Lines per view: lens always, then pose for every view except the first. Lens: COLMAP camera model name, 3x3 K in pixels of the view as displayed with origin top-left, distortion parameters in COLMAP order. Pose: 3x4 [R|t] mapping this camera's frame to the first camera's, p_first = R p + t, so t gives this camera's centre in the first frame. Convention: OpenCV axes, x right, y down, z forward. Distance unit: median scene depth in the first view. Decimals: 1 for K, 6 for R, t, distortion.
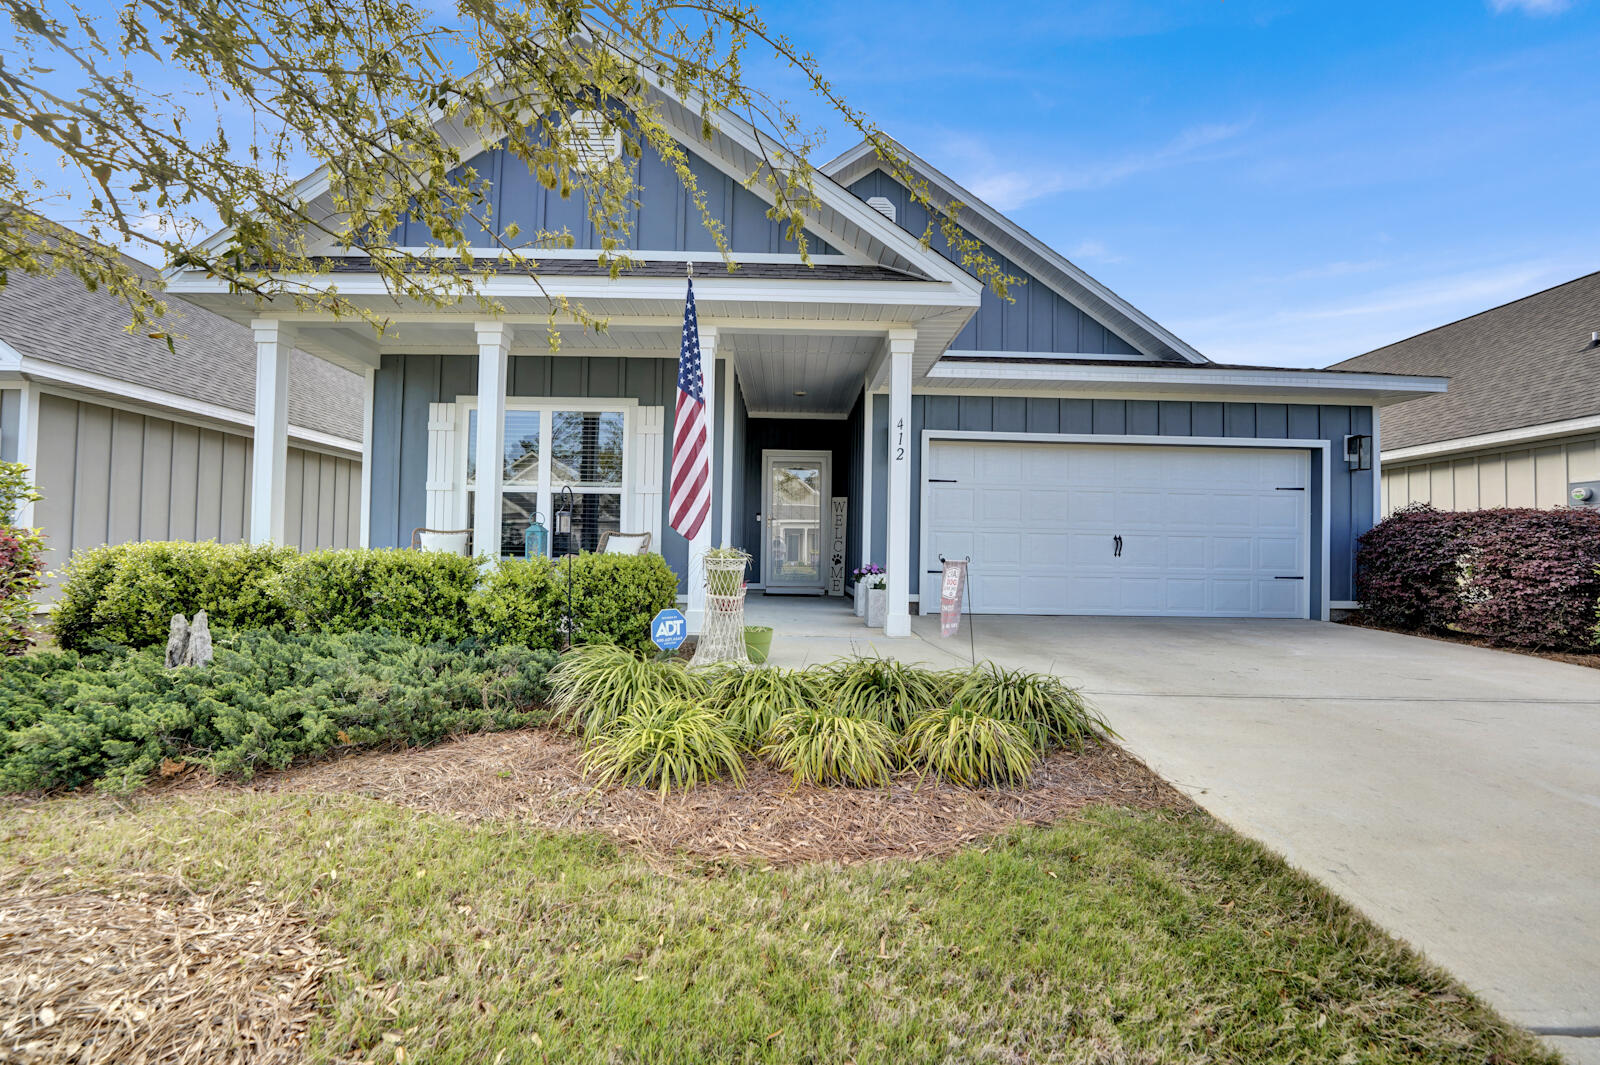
lens RADIAL K [[658.3, 0, 796.5], [0, 658.3, 532.8], [0, 0, 1]] dist [-0.024797, 0.000620]
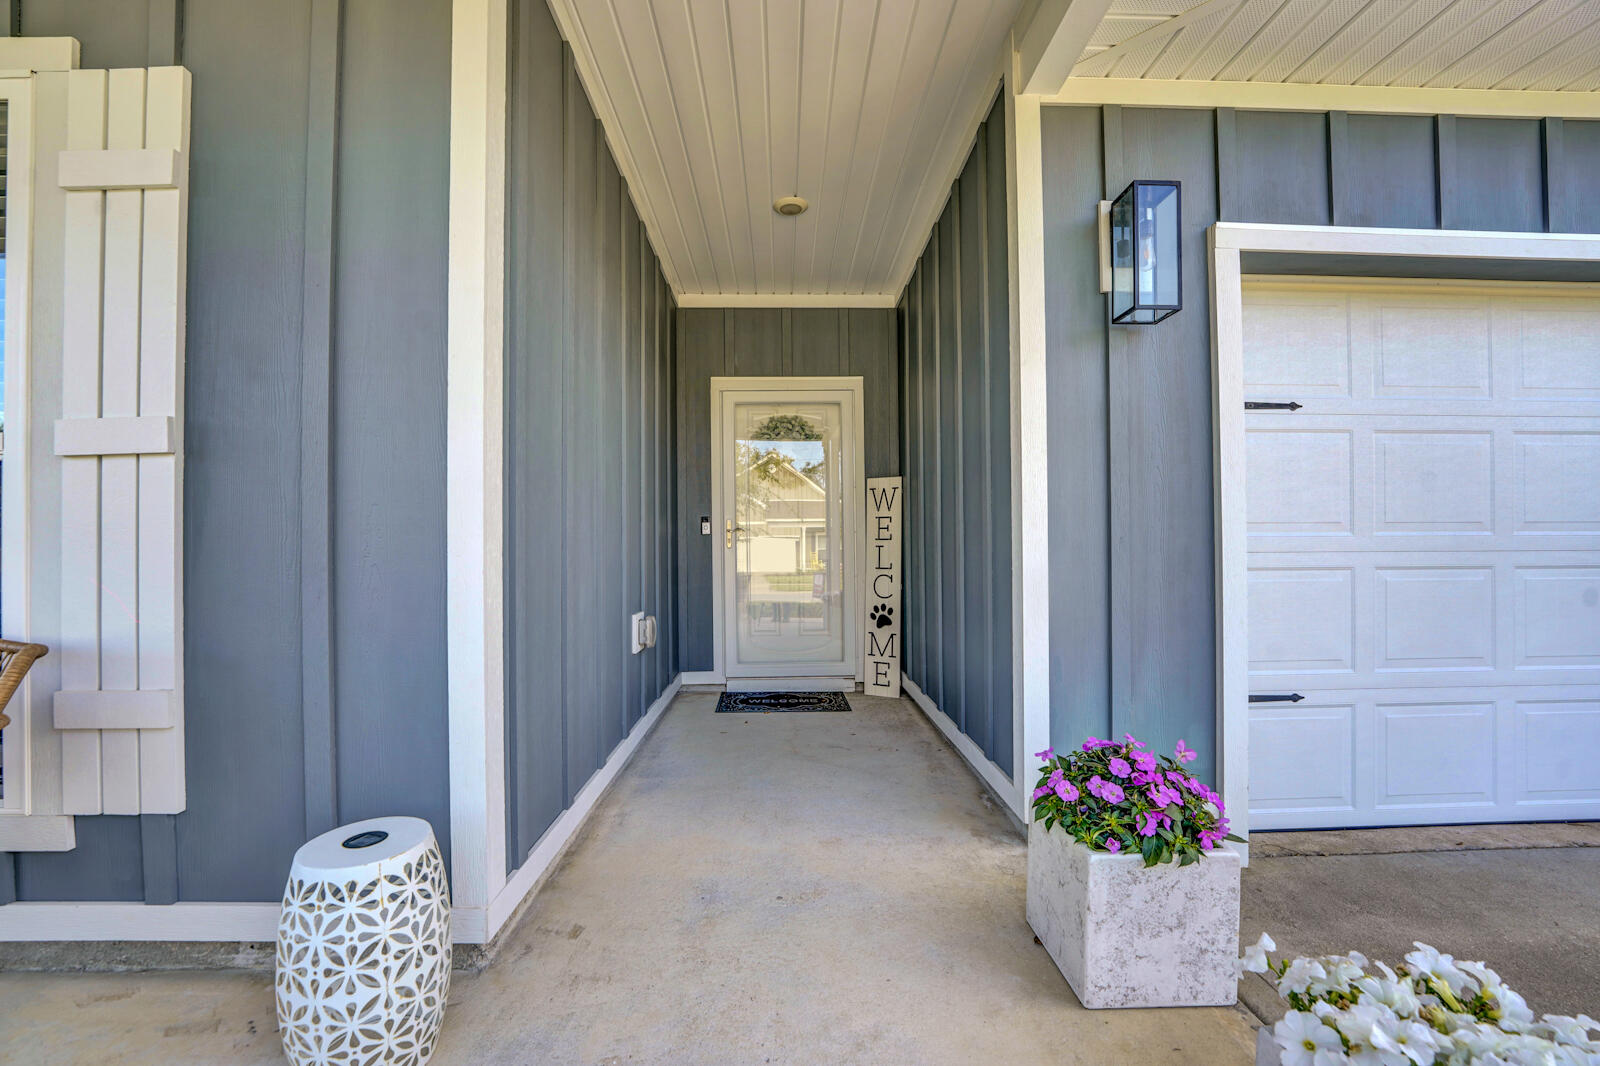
lens RADIAL K [[656.7, 0, 799.7], [0, 656.7, 538.1], [0, 0, 1]] dist [-0.027437, 0.002136]
pose [[0.999679, -0.023824, 0.008629, 0.002562], [0.023713, 0.999638, 0.012728, -0.020232], [-0.008929, -0.012519, 0.999882, 0.551250]]
